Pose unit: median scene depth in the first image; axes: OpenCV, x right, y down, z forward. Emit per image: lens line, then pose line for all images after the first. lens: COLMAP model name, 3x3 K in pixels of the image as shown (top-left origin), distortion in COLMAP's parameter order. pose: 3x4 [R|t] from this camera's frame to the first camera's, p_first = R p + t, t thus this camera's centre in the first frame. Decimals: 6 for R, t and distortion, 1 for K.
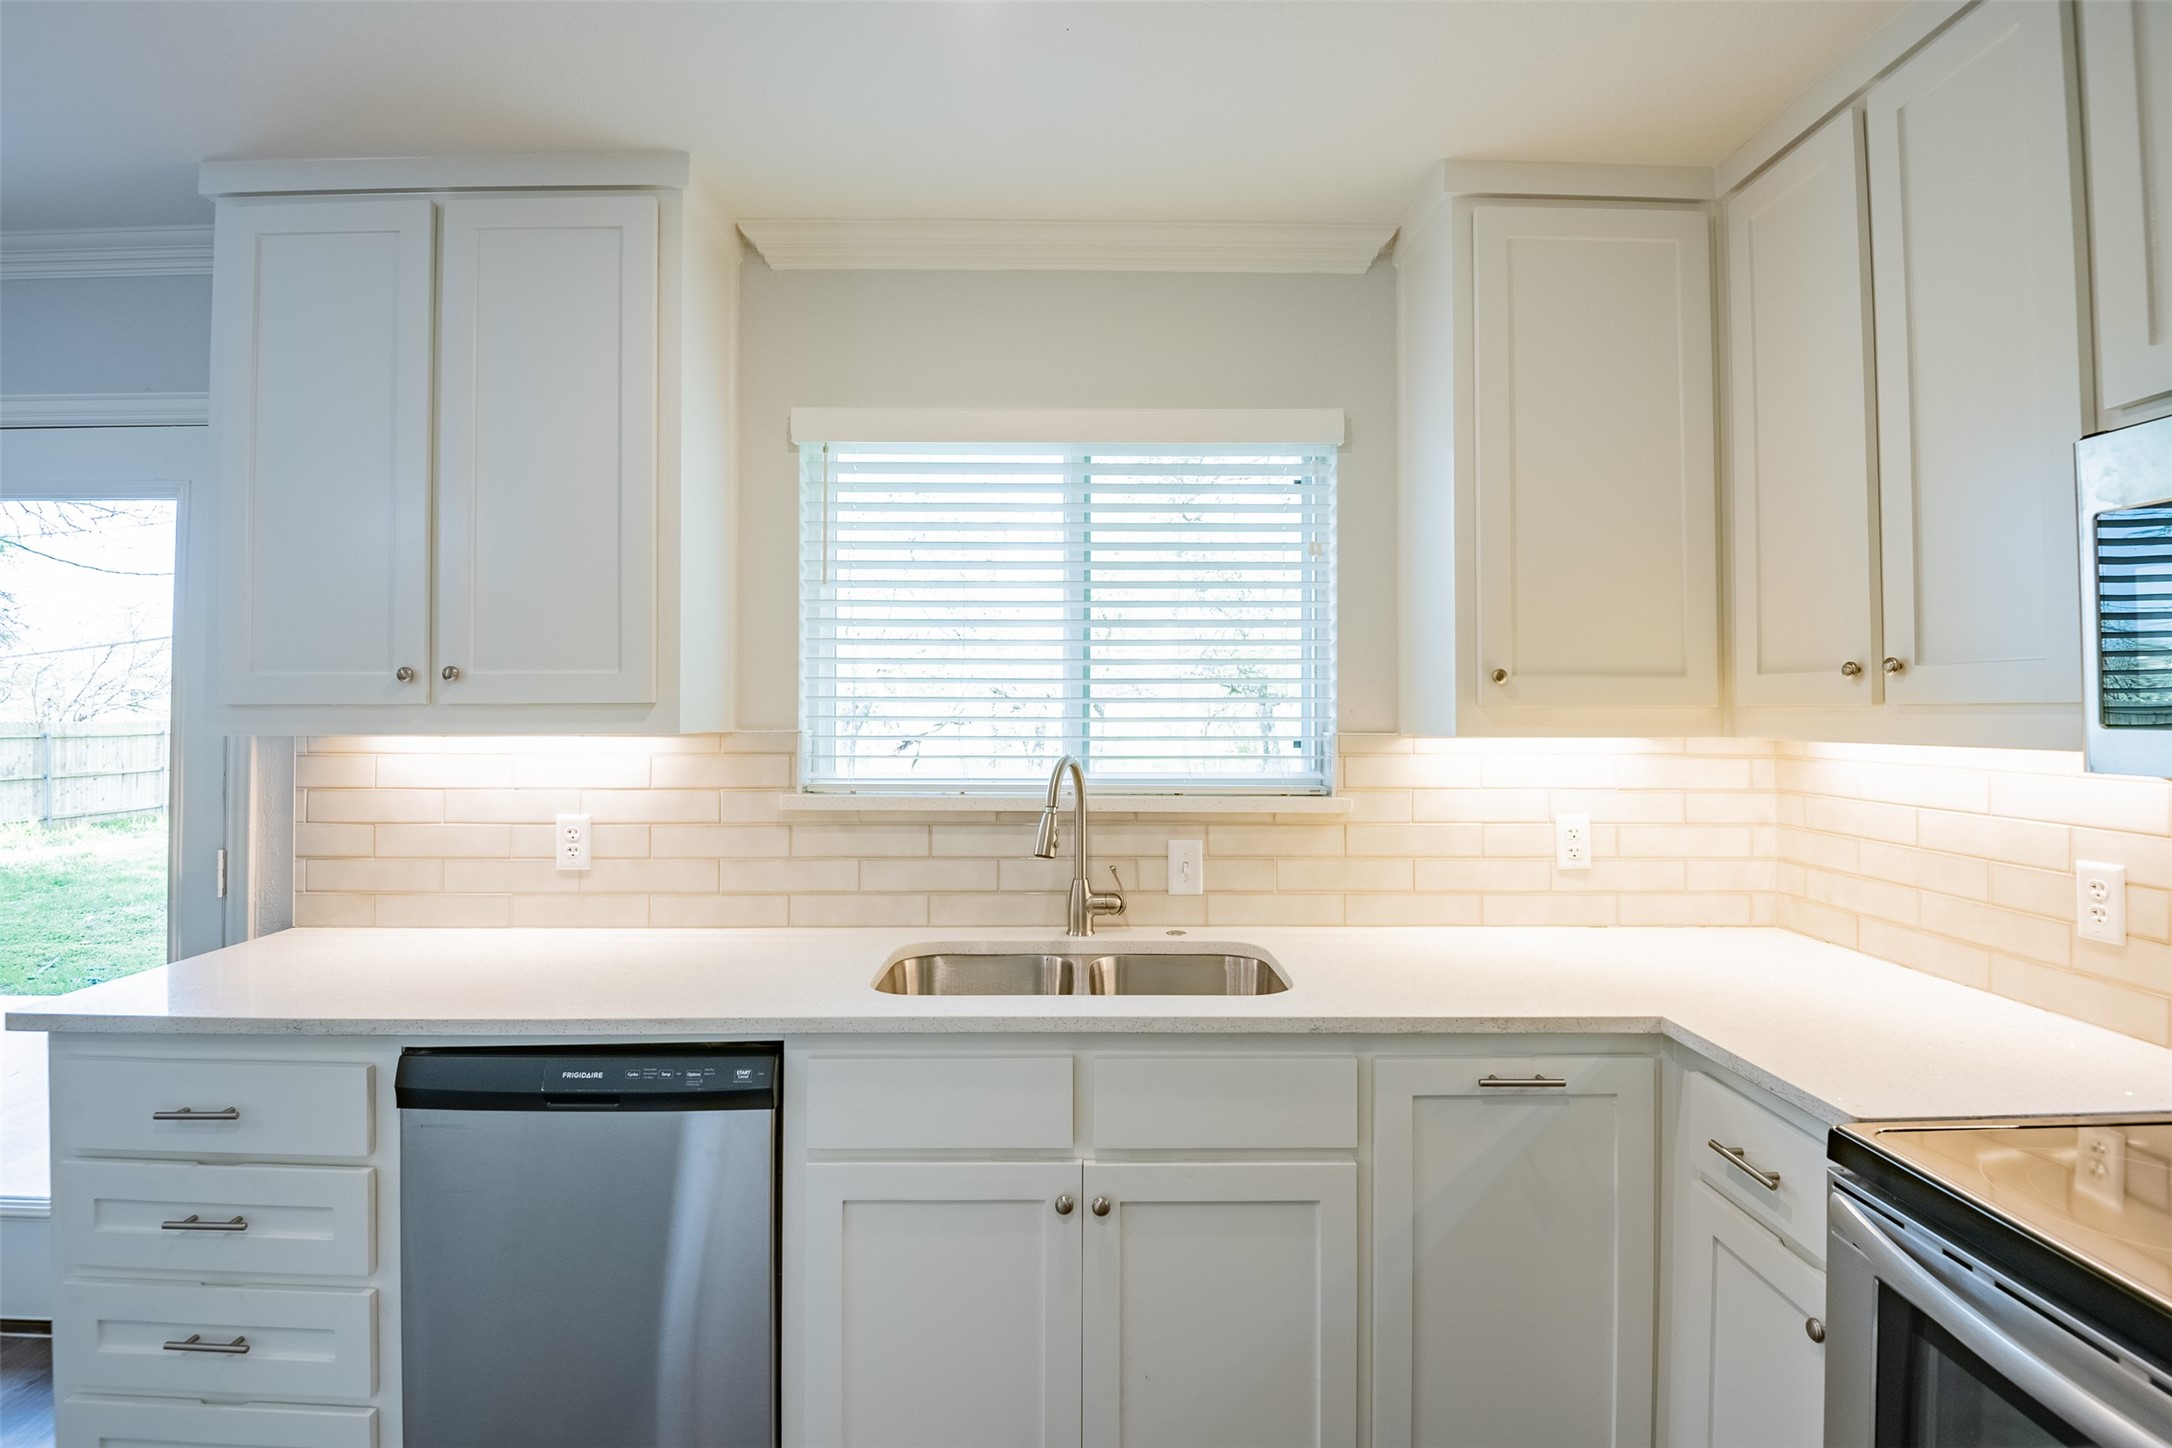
lens RADIAL K [[1053.3, 0, 1071.9], [0, 1053.3, 677.9], [0, 0, 1]] dist [0.002204, -0.019441]
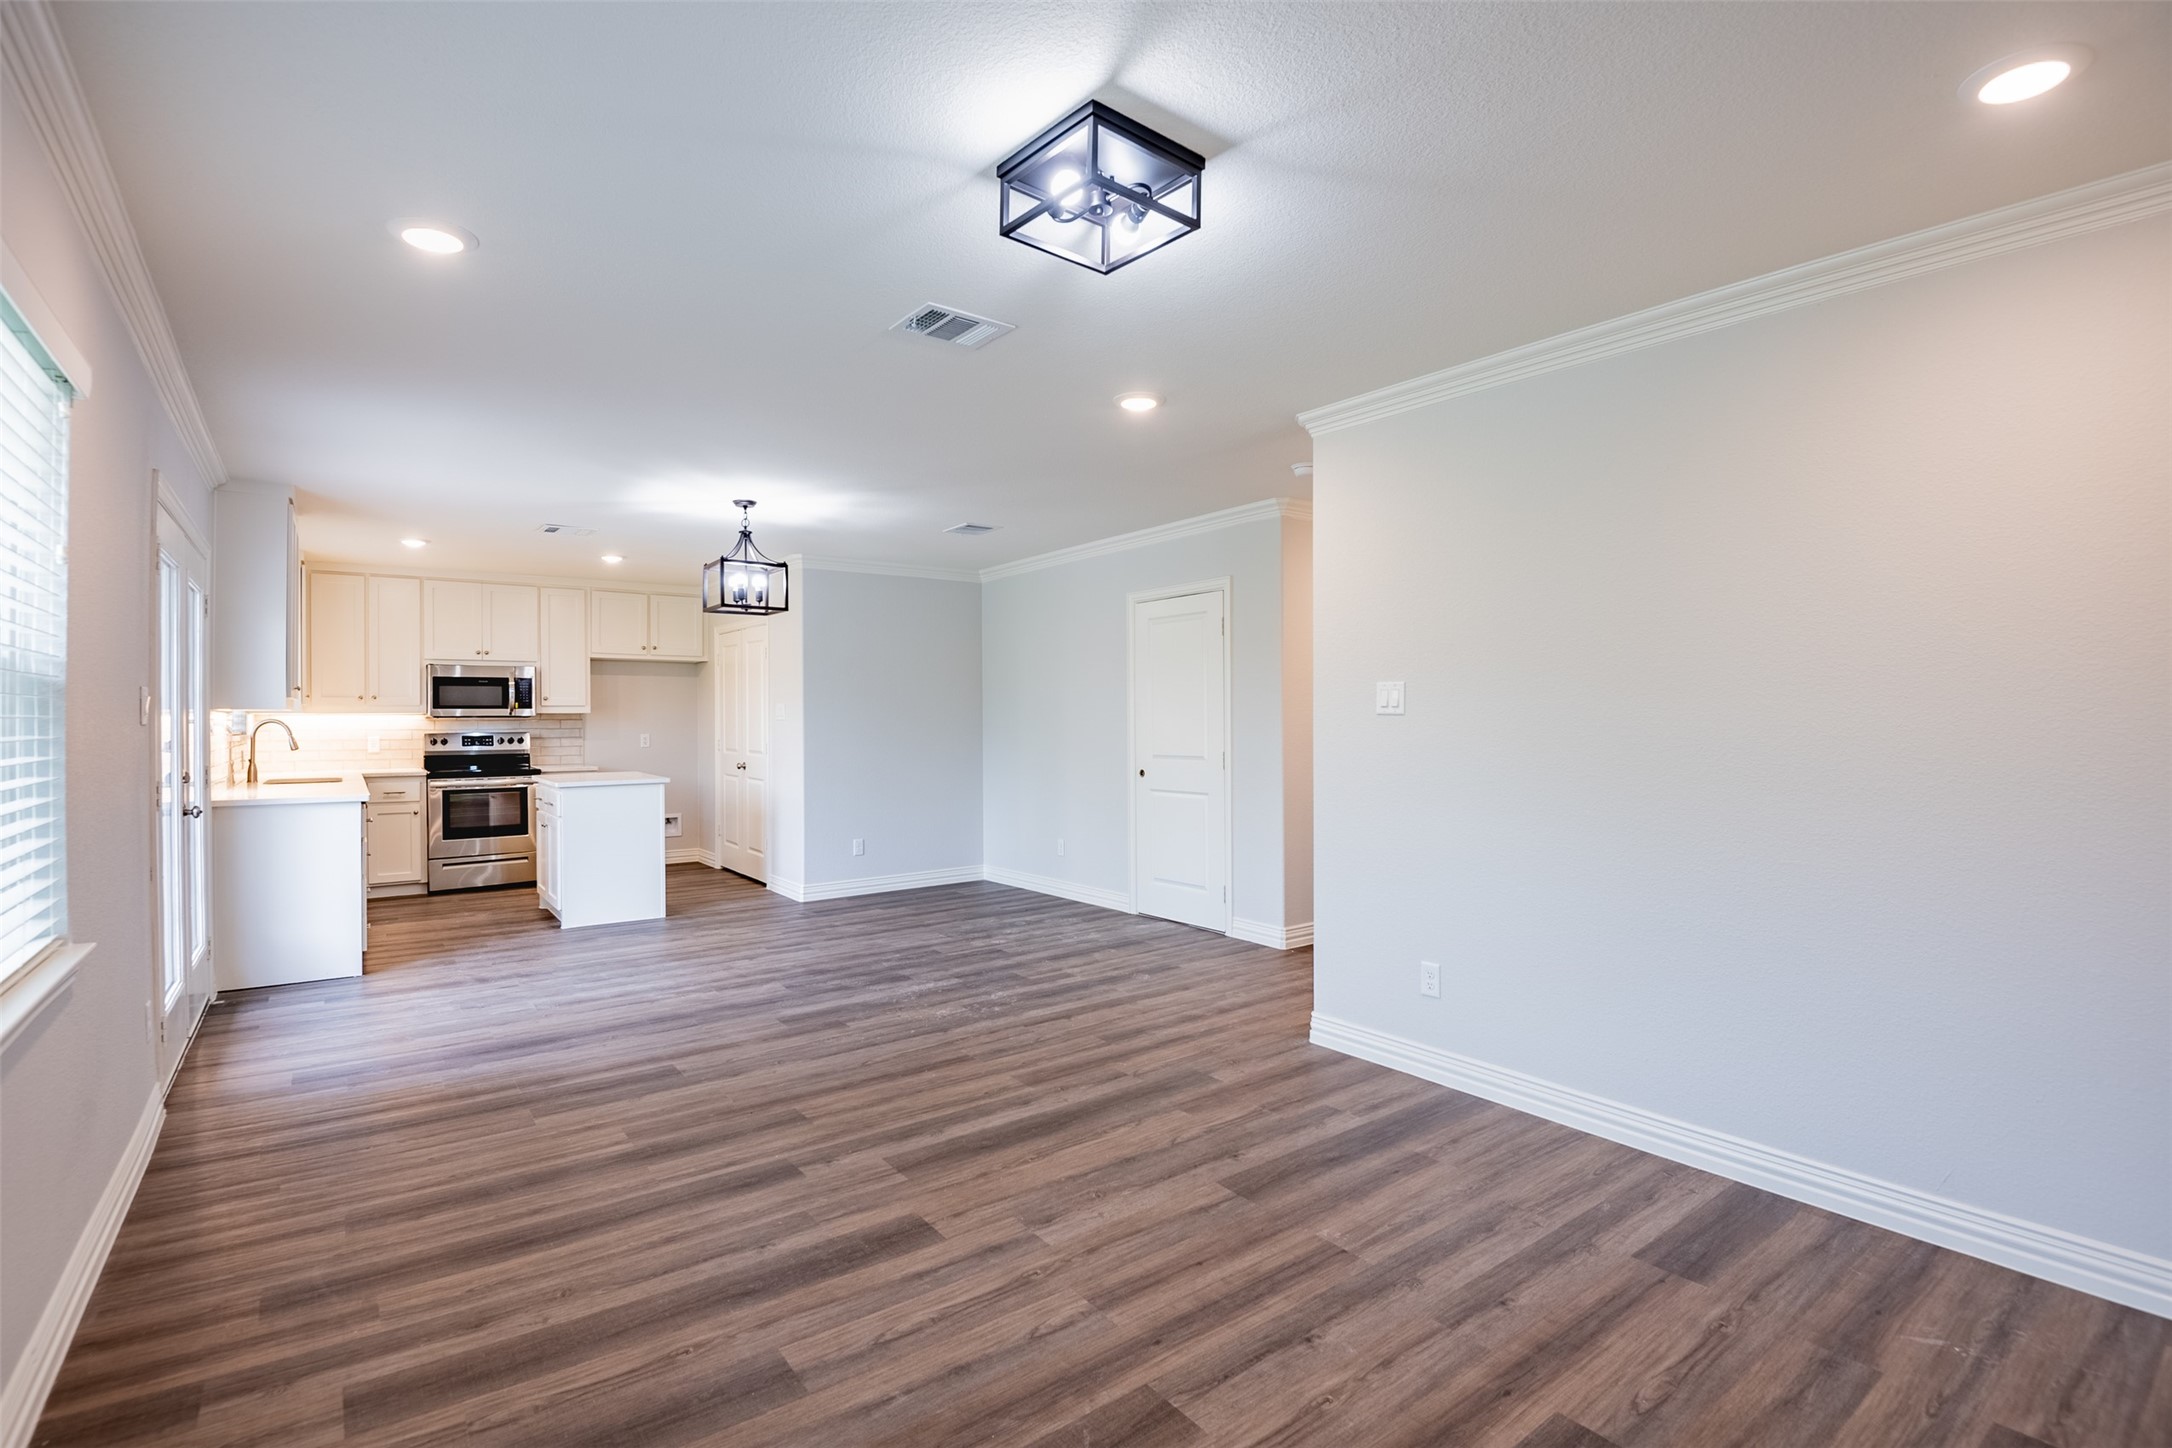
lens RADIAL K [[1014.3, 0, 1072.3], [0, 1014.3, 720.4], [0, 0, 1]] dist [0.005614, -0.019194]
pose [[-0.583220, 0.000211, 0.812314, -3.718339], [-0.016483, 0.999791, -0.012095, 0.074697], [-0.812147, -0.020444, -0.583095, 0.820452]]
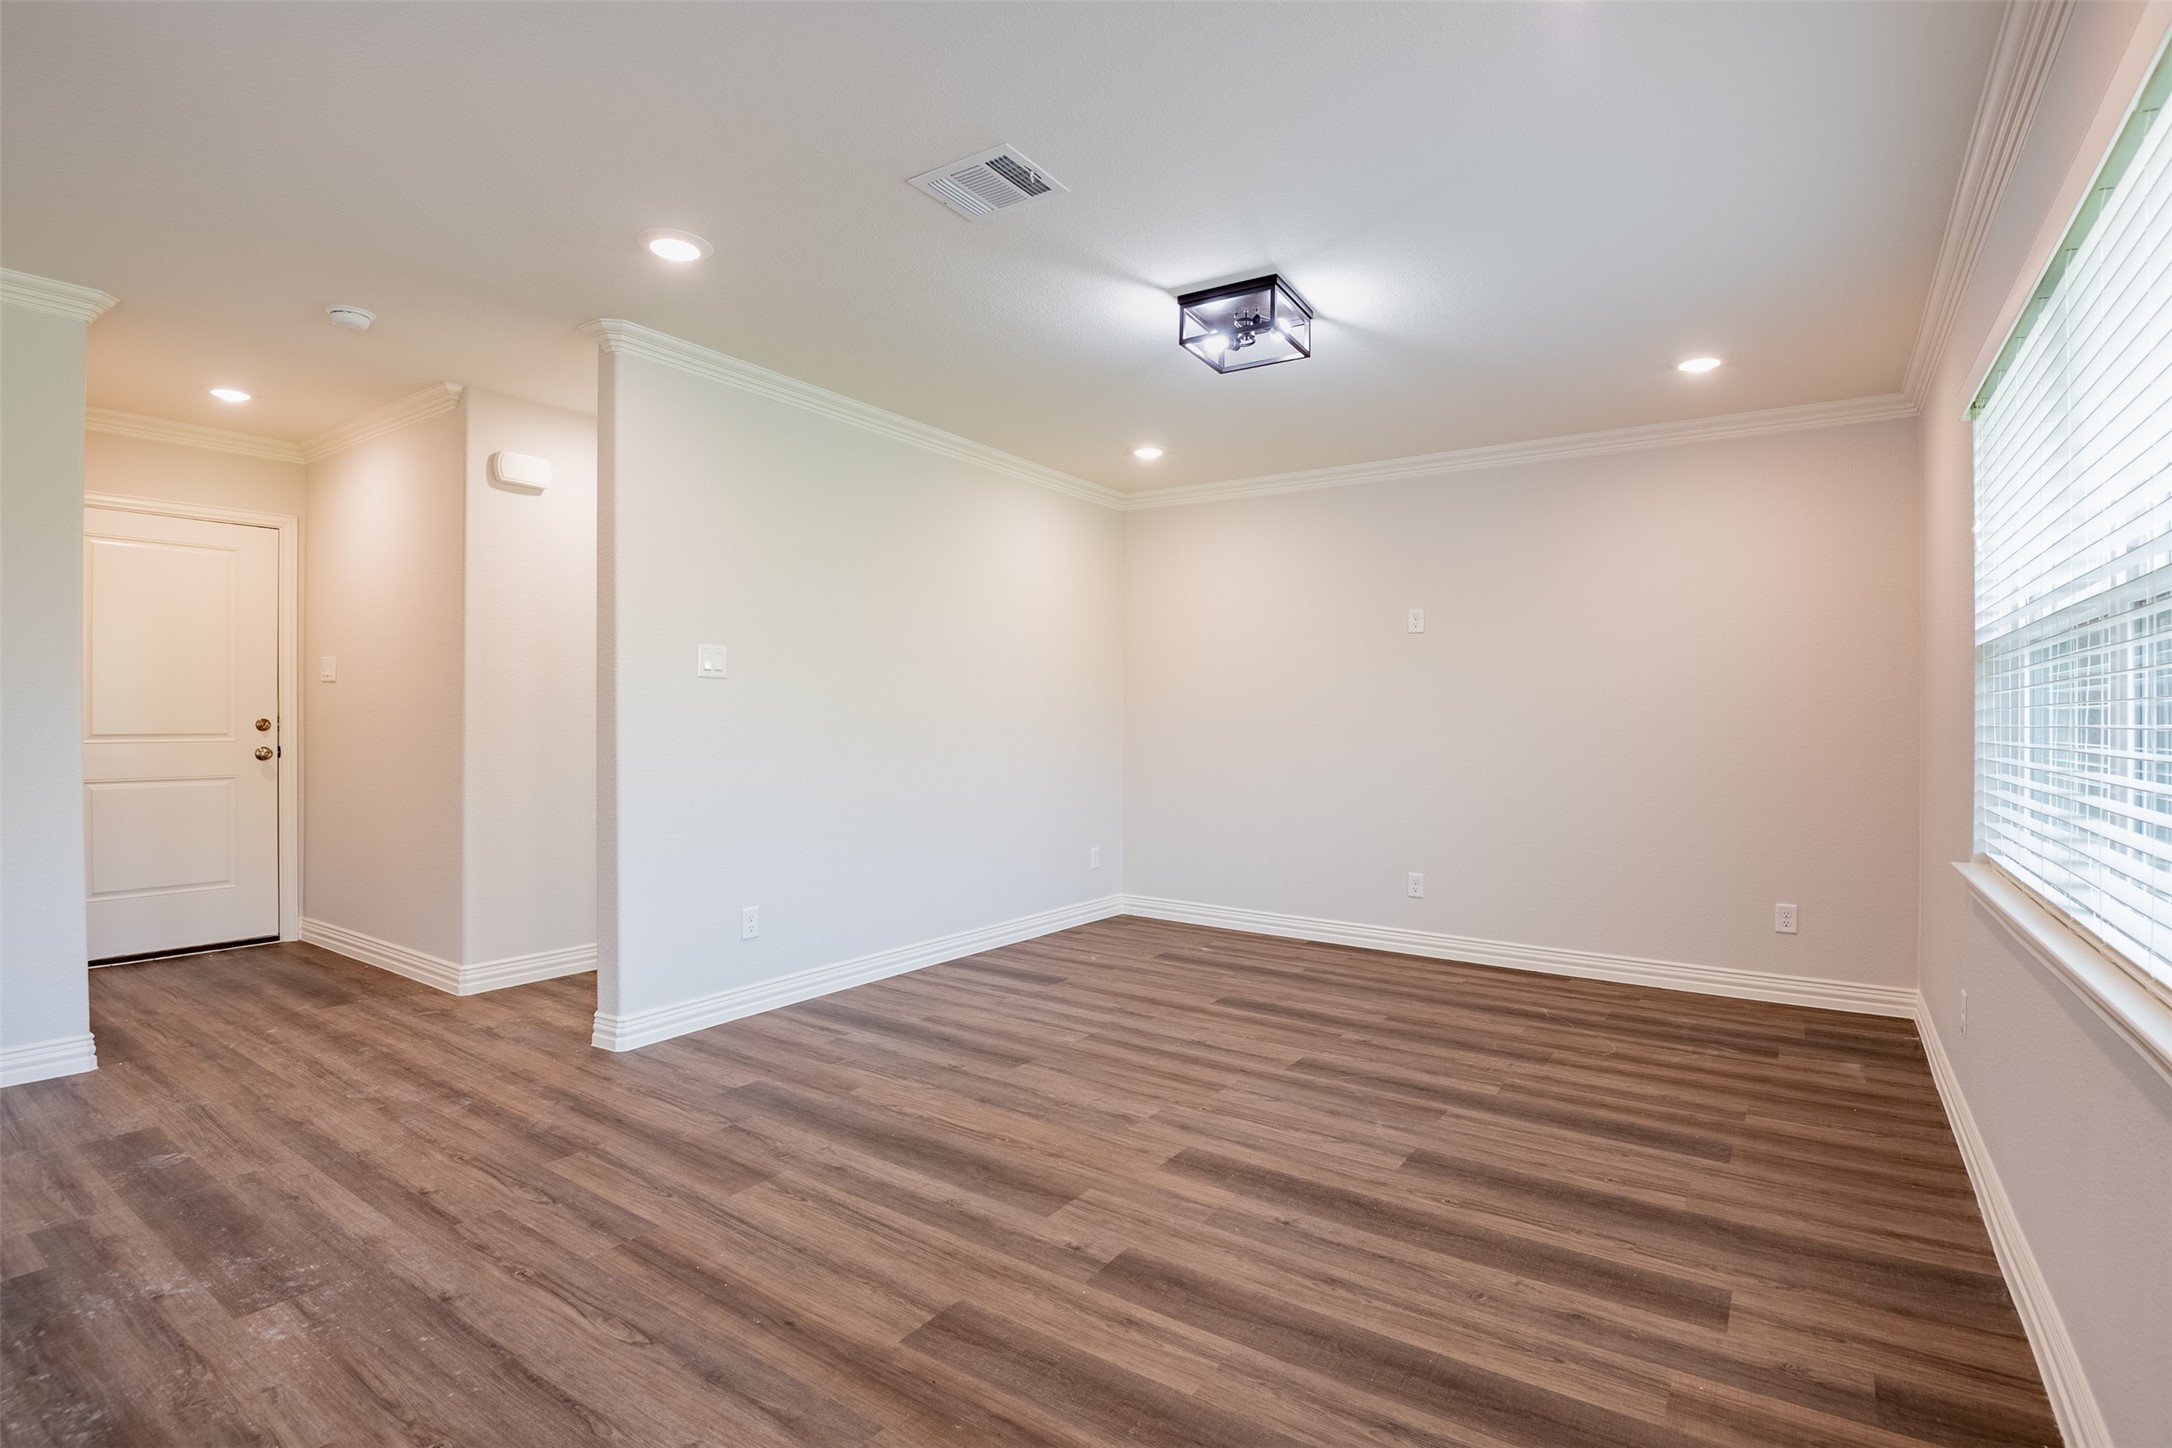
lens RADIAL K [[1014.3, 0, 1084.5], [0, 1014.3, 686.6], [0, 0, 1]] dist [0.005614, -0.019194]
pose [[-0.577496, -0.031666, -0.815779, -1.563814], [0.012014, 0.998810, -0.047276, 0.149893], [0.816305, -0.037103, -0.576428, 0.884435]]
